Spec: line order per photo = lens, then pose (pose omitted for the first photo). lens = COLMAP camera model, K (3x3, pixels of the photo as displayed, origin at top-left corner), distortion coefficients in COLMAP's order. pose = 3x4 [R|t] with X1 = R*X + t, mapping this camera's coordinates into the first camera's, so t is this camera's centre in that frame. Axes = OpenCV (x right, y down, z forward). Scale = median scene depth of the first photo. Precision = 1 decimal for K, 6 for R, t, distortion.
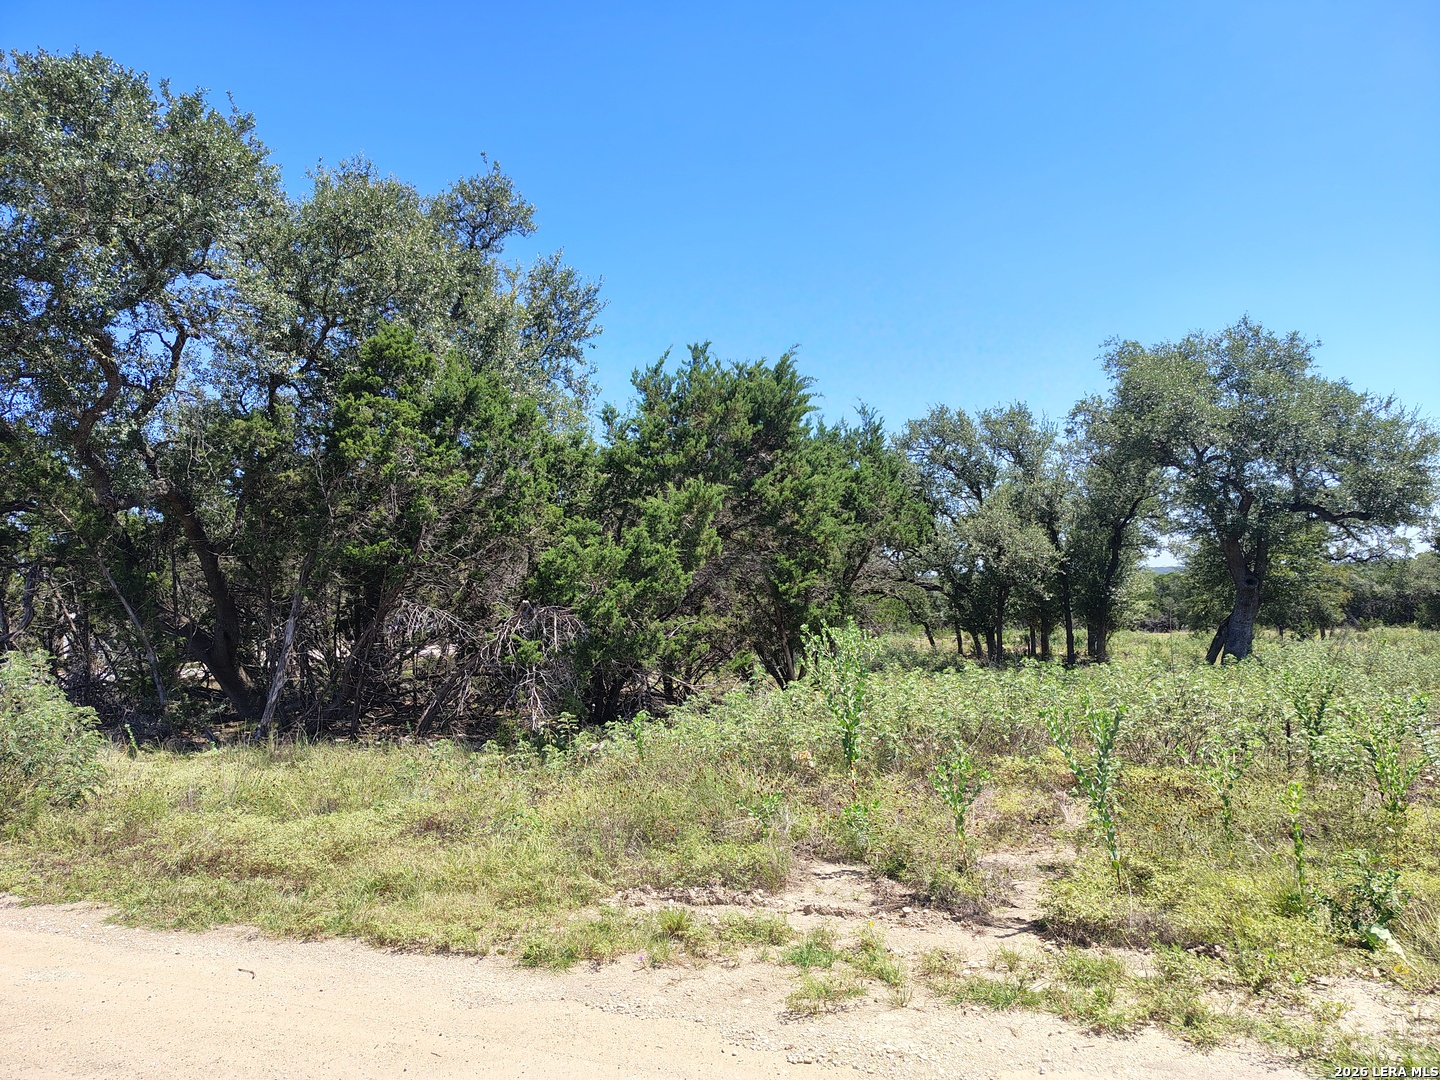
lens RADIAL K [[1011.4, 0, 726.6], [0, 1011.4, 558.6], [0, 0, 1]] dist [0.038338, -0.063110]
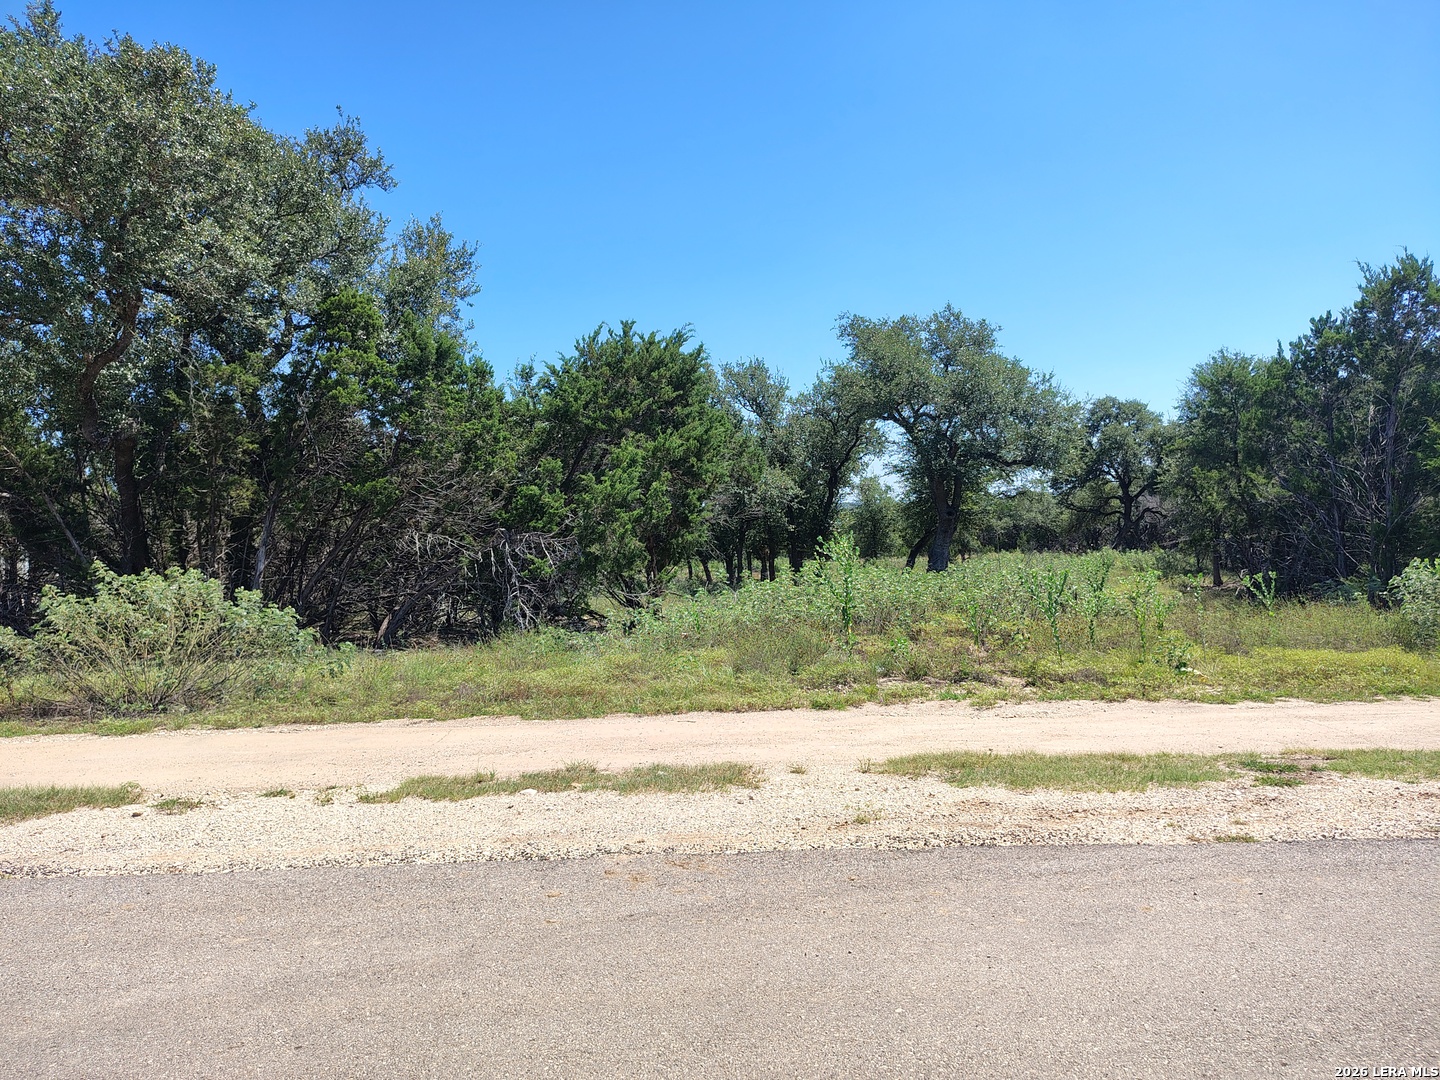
lens RADIAL K [[1011.4, 0, 726.6], [0, 1011.4, 558.6], [0, 0, 1]] dist [0.038338, -0.063110]
pose [[0.945374, -0.018789, 0.325445, -0.164770], [-0.001231, 0.998125, 0.061200, 0.001963], [-0.325984, -0.058257, 0.943579, -0.116609]]
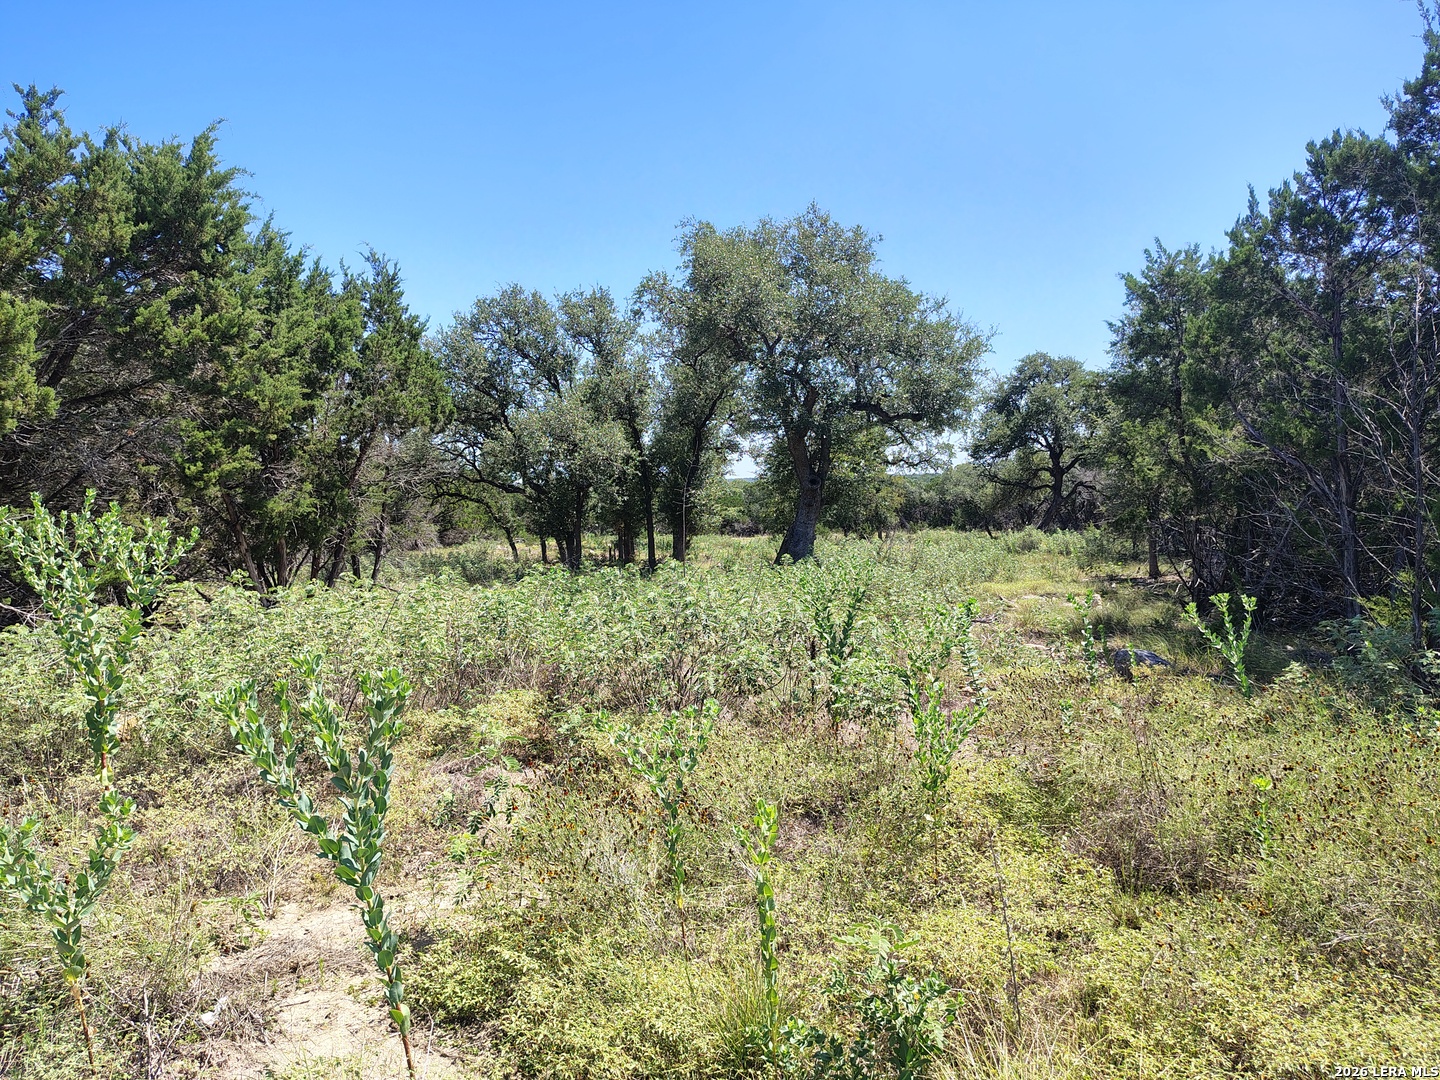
lens RADIAL K [[1011.4, 0, 726.6], [0, 1011.4, 558.6], [0, 0, 1]] dist [0.038338, -0.063110]
pose [[0.930113, -0.018229, 0.366821, 0.071632], [-0.014948, 0.996061, 0.087401, 0.012141], [-0.366969, -0.086776, 0.926177, 0.110709]]
